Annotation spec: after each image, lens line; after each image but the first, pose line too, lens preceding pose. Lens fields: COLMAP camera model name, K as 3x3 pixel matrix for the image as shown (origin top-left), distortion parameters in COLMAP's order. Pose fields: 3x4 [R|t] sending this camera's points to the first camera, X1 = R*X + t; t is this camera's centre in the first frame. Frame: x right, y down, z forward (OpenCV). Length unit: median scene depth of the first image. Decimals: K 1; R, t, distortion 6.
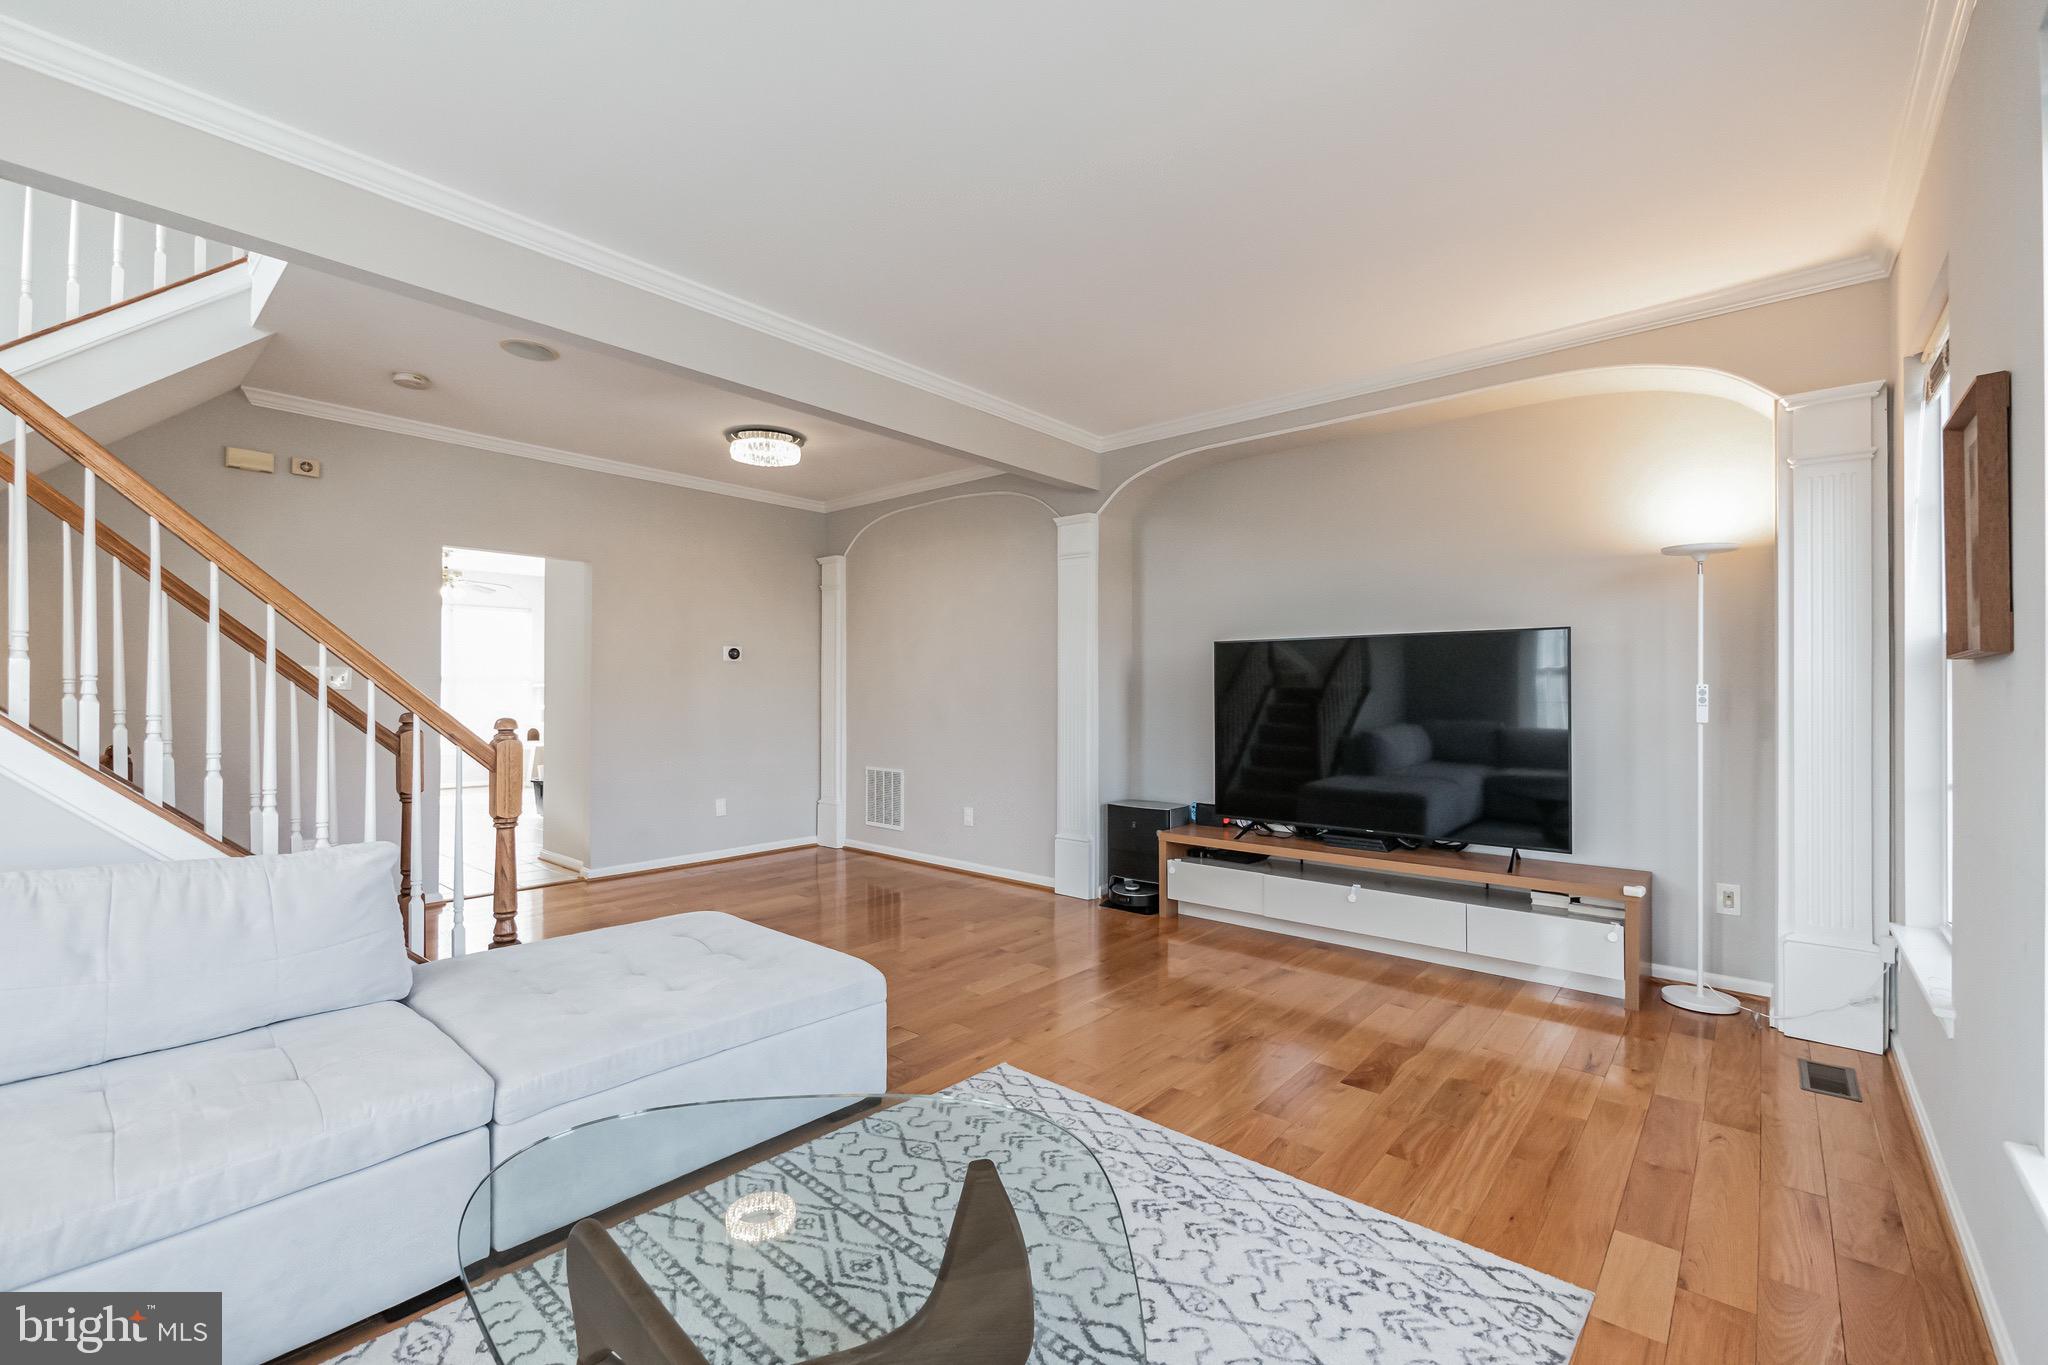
lens RADIAL K [[877.8, 0, 1024.0], [0, 877.8, 682.5], [0, 0, 1]] dist [-0.000542, 0.000226]
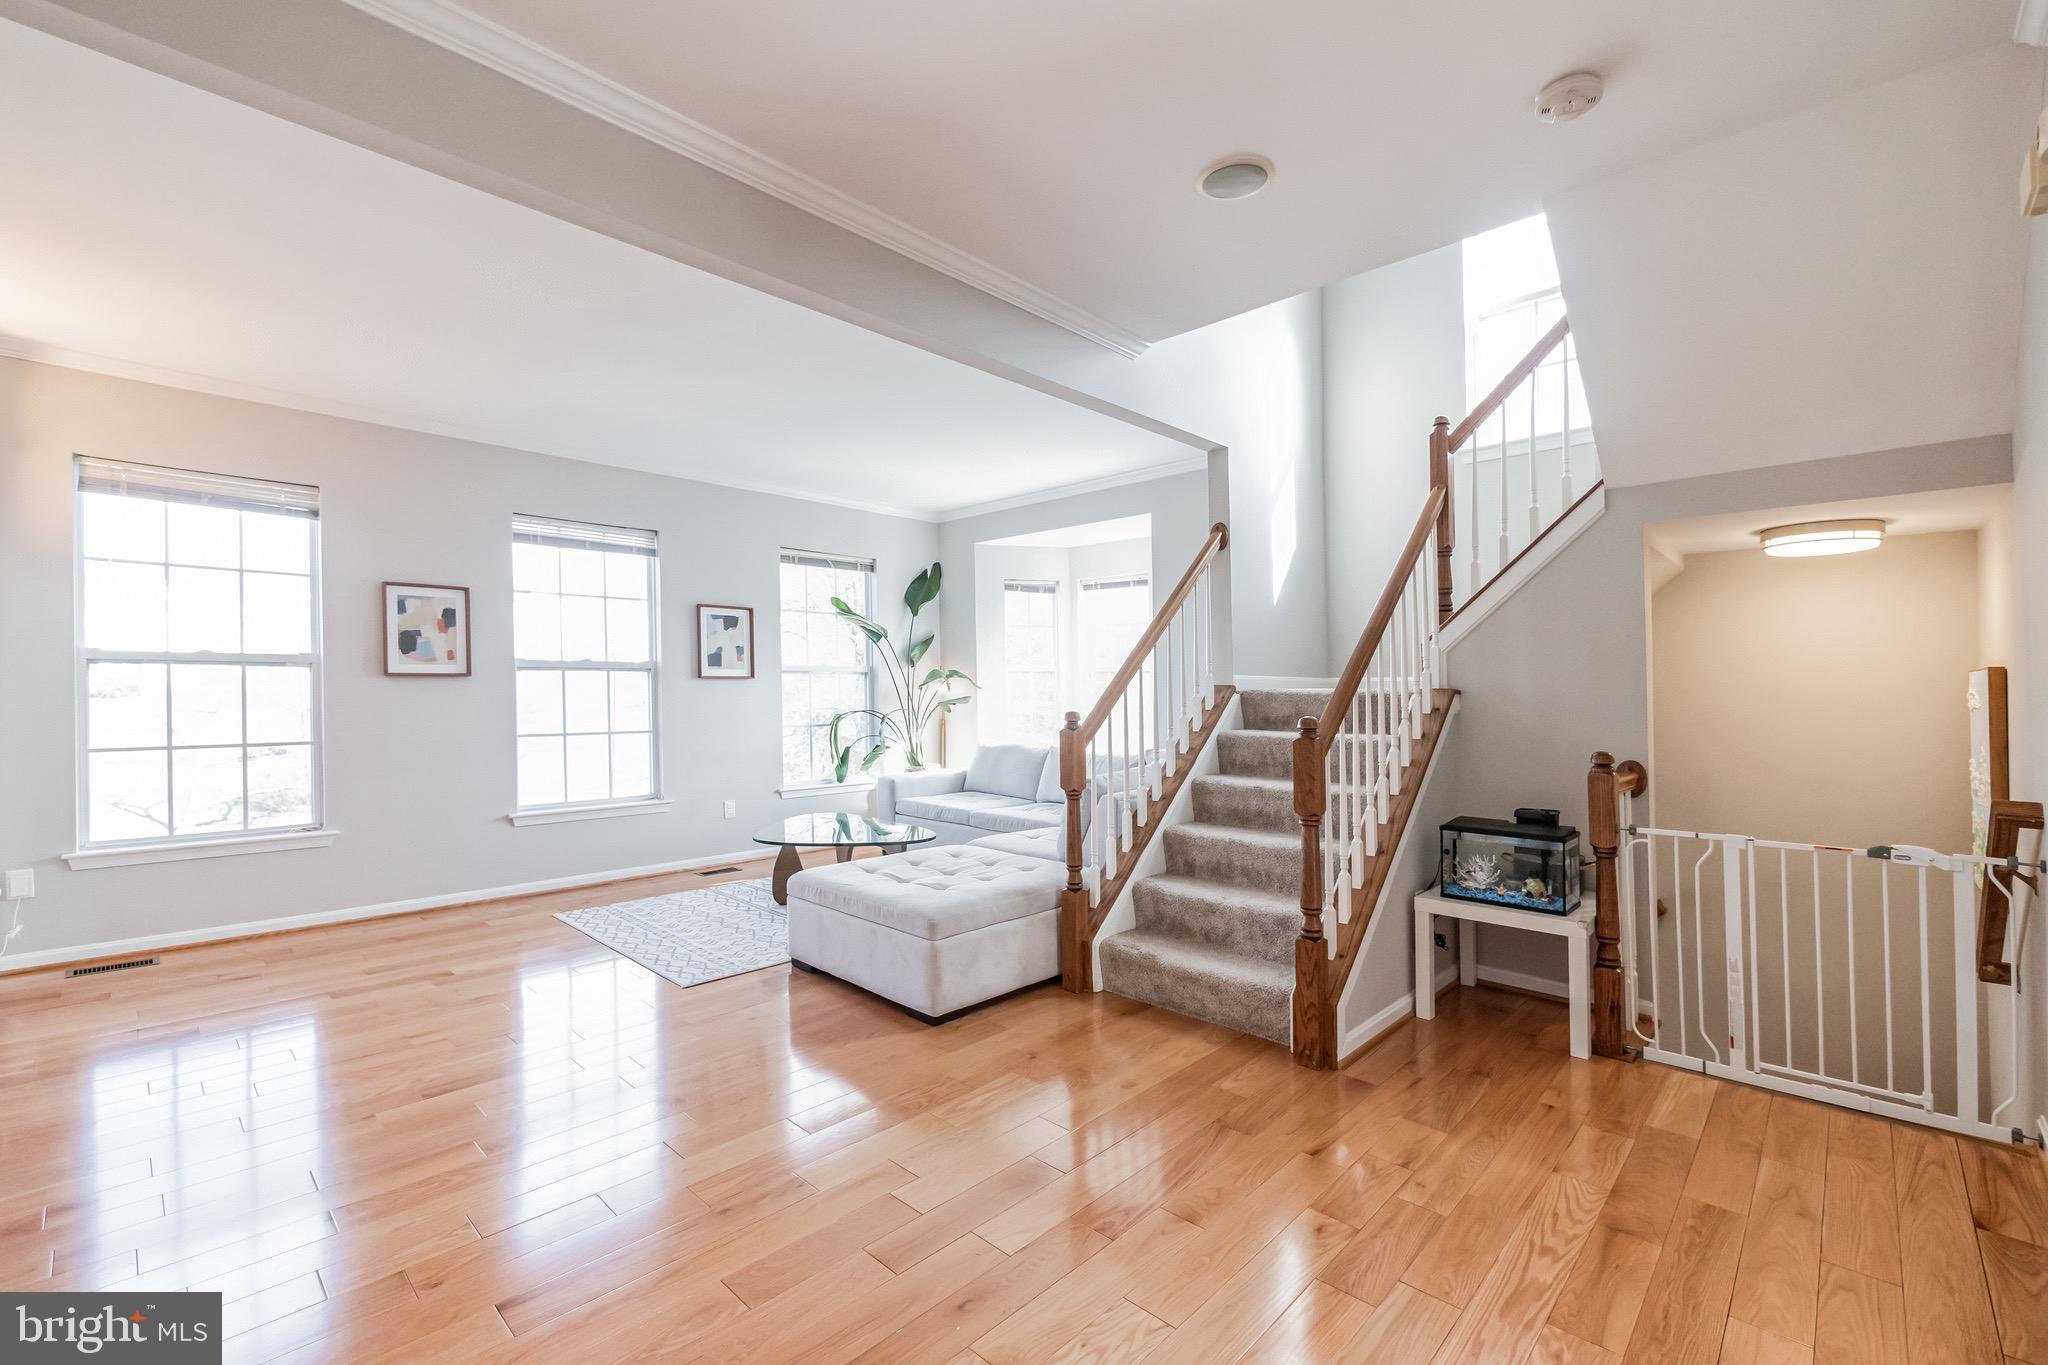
lens RADIAL K [[877.8, 0, 1024.0], [0, 877.8, 682.5], [0, 0, 1]] dist [-0.000542, 0.000226]
pose [[-0.998724, -0.003340, 0.050384, -0.342614], [-0.004366, 0.999785, -0.020272, 0.014689], [-0.050305, -0.020466, -0.998524, 1.346721]]
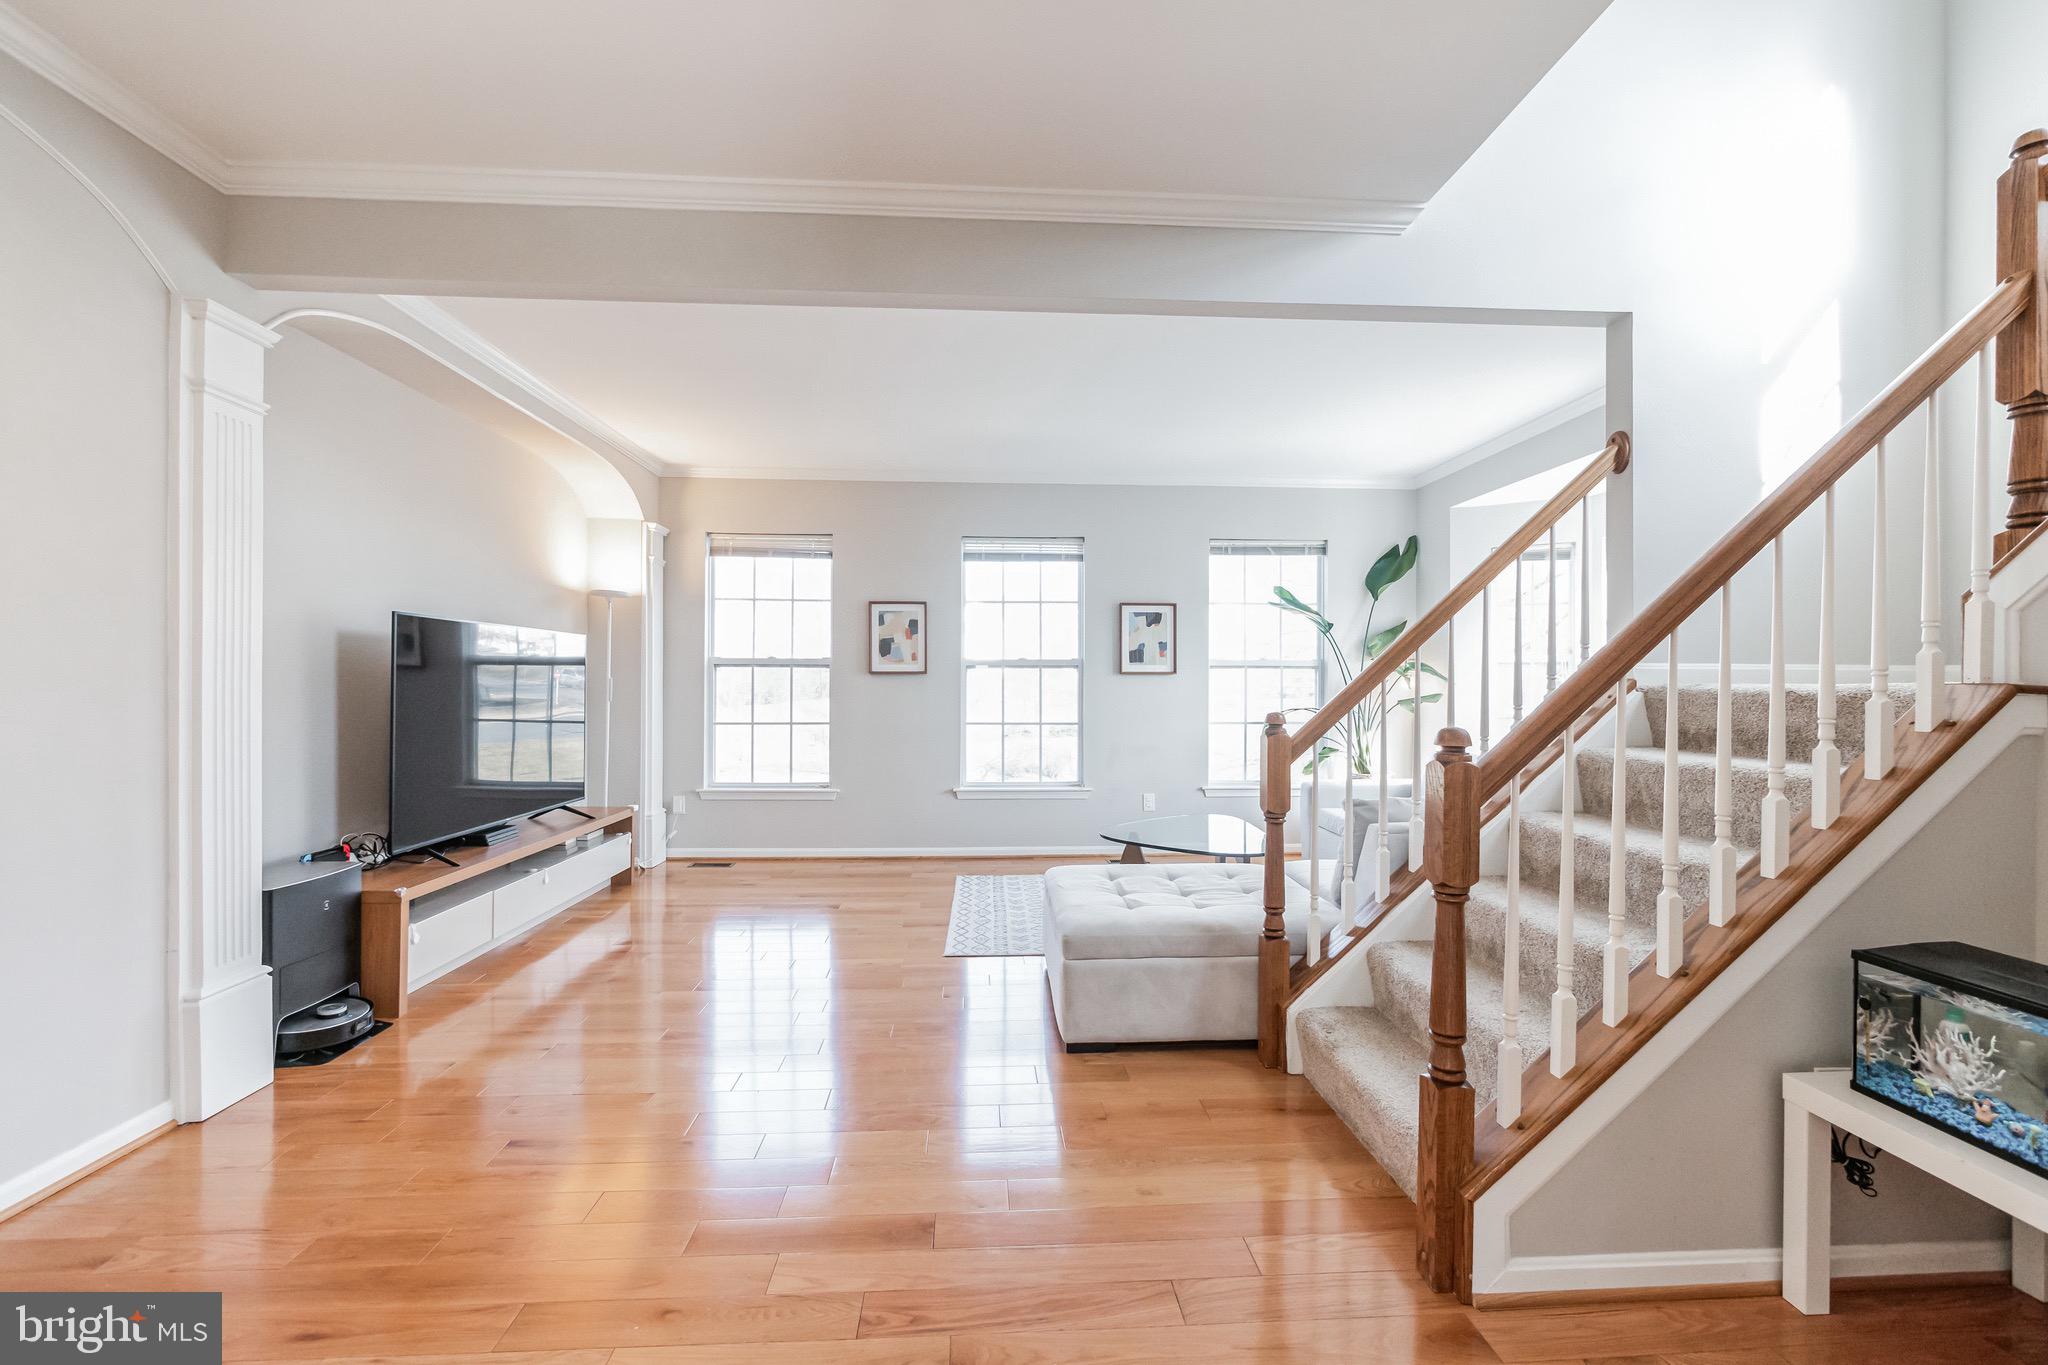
lens RADIAL K [[870.8, 0, 1022.5], [0, 870.8, 689.5], [0, 0, 1]] dist [-0.002559, -0.000087]
pose [[-0.697738, -0.009098, 0.716295, -0.649617], [-0.014170, 0.999899, -0.001103, 0.011612], [-0.716213, -0.010920, -0.697797, 1.125364]]
